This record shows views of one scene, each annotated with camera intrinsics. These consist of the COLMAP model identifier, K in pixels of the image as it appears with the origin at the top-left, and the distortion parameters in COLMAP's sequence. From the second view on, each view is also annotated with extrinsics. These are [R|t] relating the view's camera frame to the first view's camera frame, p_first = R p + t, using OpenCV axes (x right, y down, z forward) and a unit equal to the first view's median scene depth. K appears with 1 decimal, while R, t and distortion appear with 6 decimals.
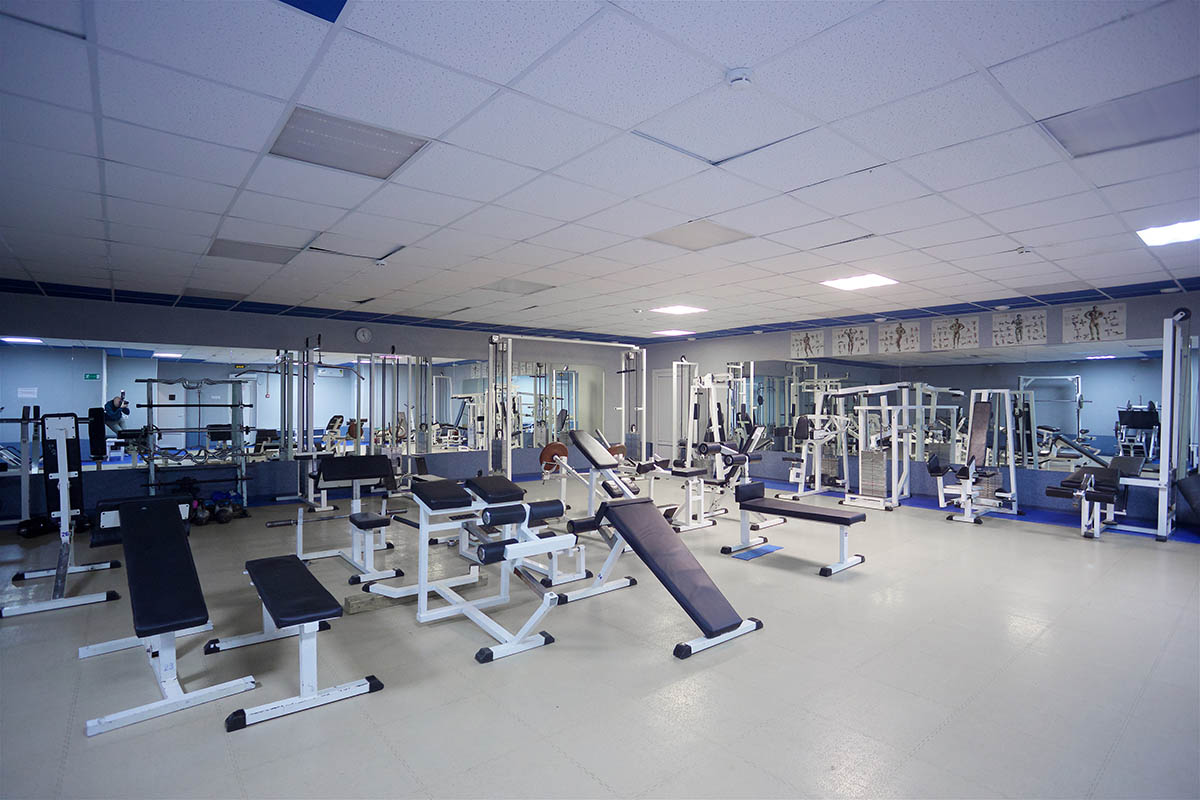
lens RADIAL K [[594.4, 0, 599.7], [0, 594.4, 398.0], [0, 0, 1]] dist [-0.005633, 0.000046]
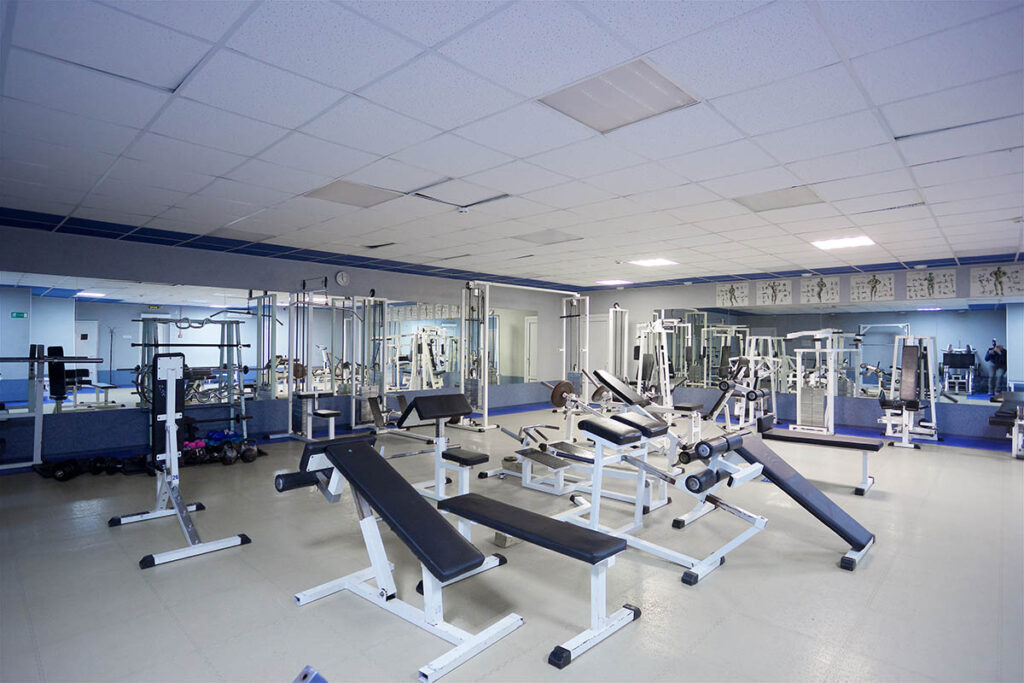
lens RADIAL K [[535.2, 0, 512.2], [0, 535.2, 343.7], [0, 0, 1]] dist [0.001423, 0.000890]
pose [[0.992461, 0.005788, 0.122426, -0.235323], [-0.006614, 0.999958, 0.006342, 0.000649], [-0.122384, -0.007104, 0.992457, 0.029824]]
